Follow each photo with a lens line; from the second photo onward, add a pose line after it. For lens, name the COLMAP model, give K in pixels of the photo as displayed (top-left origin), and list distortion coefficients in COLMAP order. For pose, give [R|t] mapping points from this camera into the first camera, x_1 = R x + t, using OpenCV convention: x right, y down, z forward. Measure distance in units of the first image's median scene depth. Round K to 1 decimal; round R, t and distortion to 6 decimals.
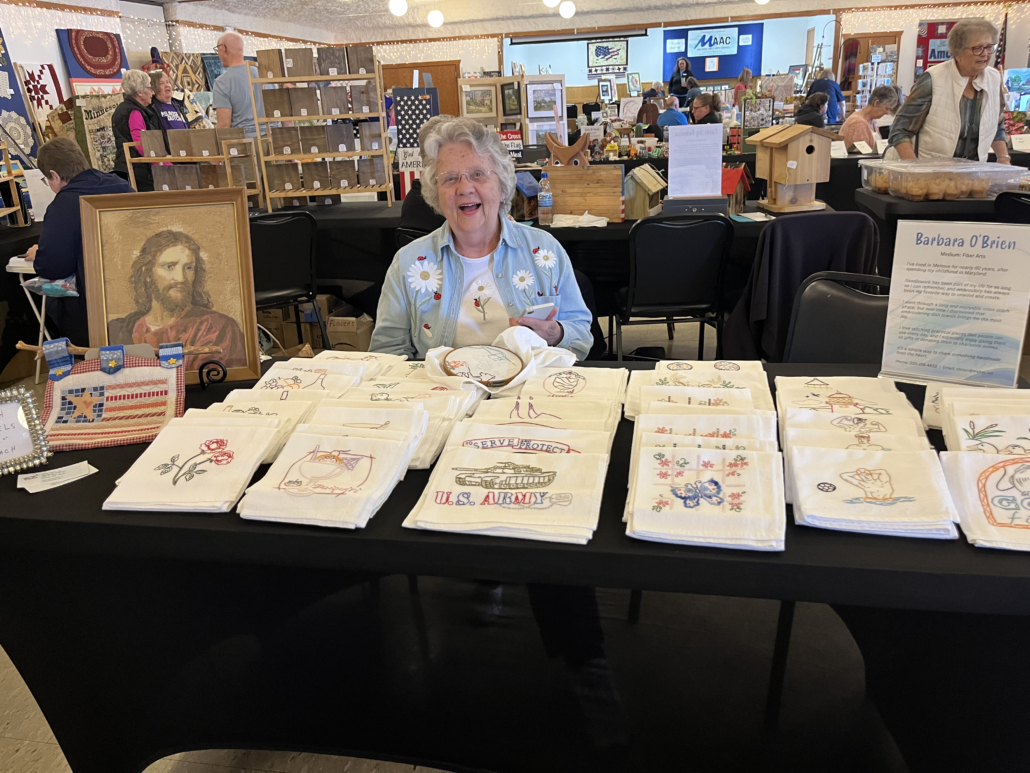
lens RADIAL K [[797.2, 0, 512.0], [0, 797.2, 380.2], [0, 0, 1]] dist [0.041777, -0.001510]
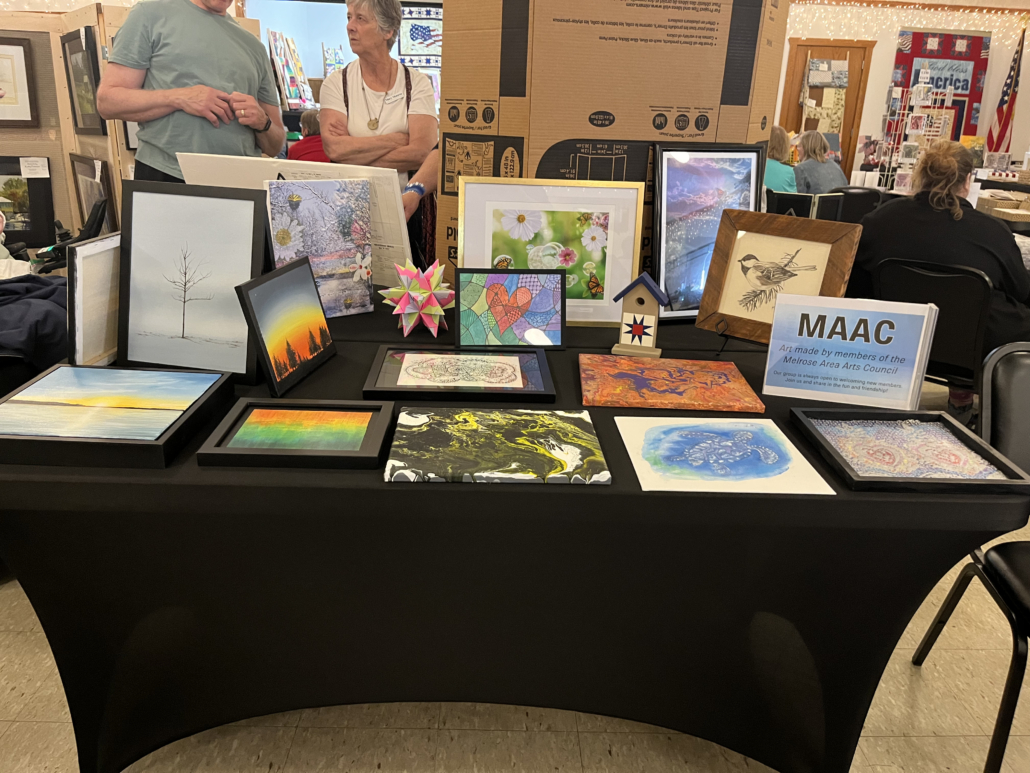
lens RADIAL K [[797.2, 0, 514.5], [0, 797.2, 379.8], [0, 0, 1]] dist [0.041777, -0.001510]
pose [[0.977344, 0.010448, 0.211401, 0.059948], [-0.009658, 0.999942, -0.004768, -0.140568], [-0.211438, 0.002618, 0.977388, 0.391748]]
